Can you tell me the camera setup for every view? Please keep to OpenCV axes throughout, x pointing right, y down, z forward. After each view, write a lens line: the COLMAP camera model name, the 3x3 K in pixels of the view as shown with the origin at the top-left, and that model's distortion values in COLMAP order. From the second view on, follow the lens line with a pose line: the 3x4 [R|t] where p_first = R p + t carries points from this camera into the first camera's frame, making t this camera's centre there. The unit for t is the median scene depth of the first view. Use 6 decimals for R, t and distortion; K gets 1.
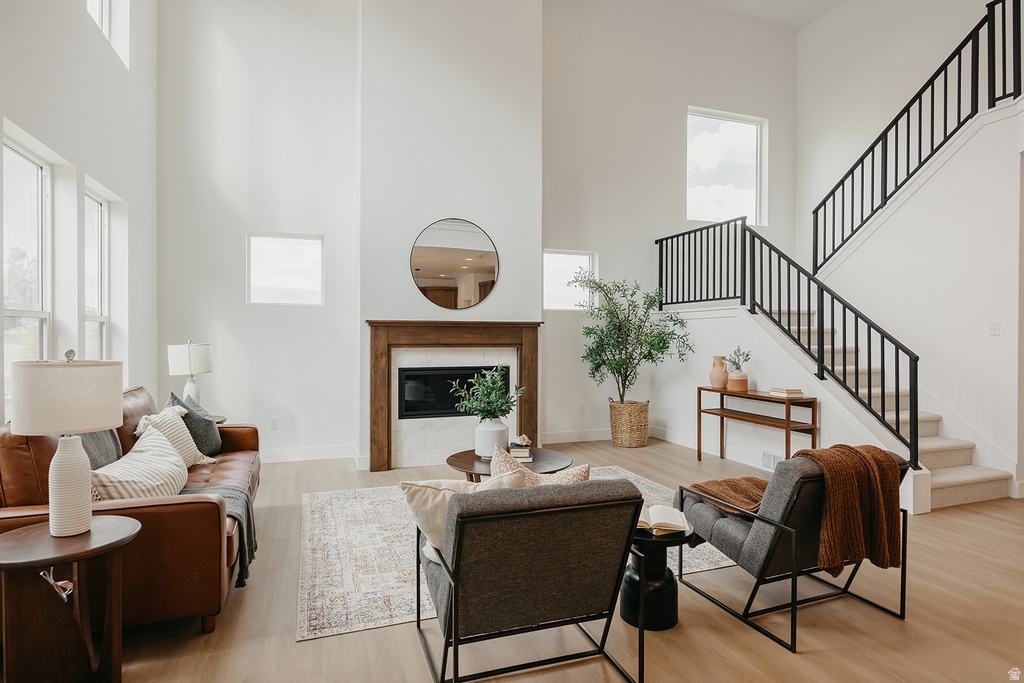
lens RADIAL K [[557.7, 0, 517.6], [0, 557.7, 339.4], [0, 0, 1]] dist [-0.007644, -0.002399]
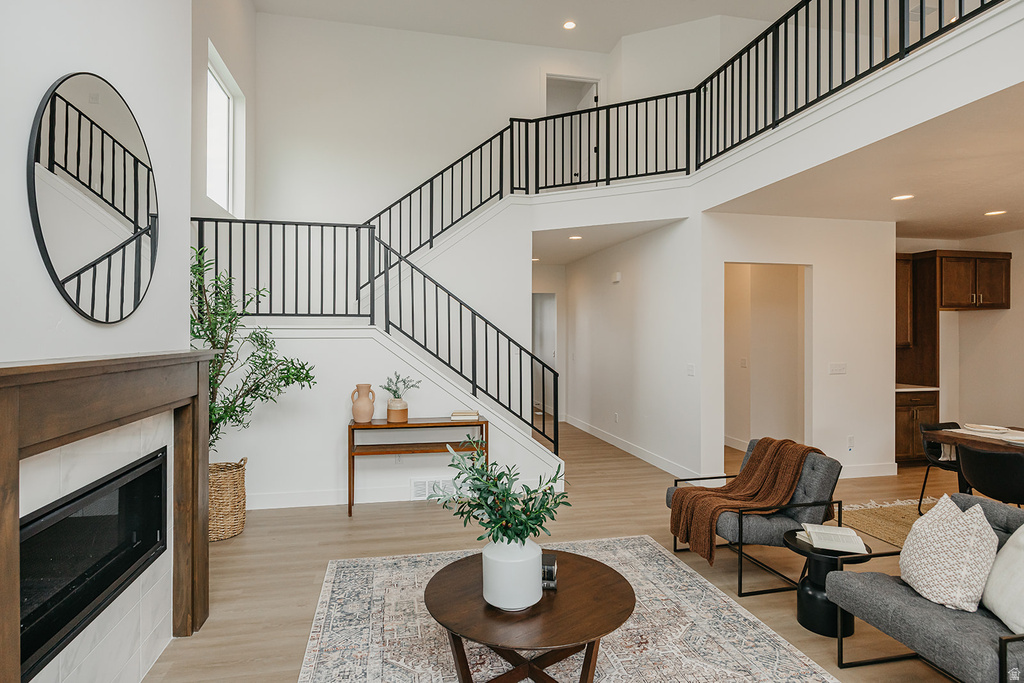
lens RADIAL K [[543.7, 0, 505.5], [0, 543.7, 337.1], [0, 0, 1]] dist [-0.002088, -0.003816]
pose [[0.136975, -0.004064, 0.990566, -0.451635], [0.005029, 0.999982, 0.003408, -0.046318], [-0.990562, 0.004515, 0.136993, 0.708824]]
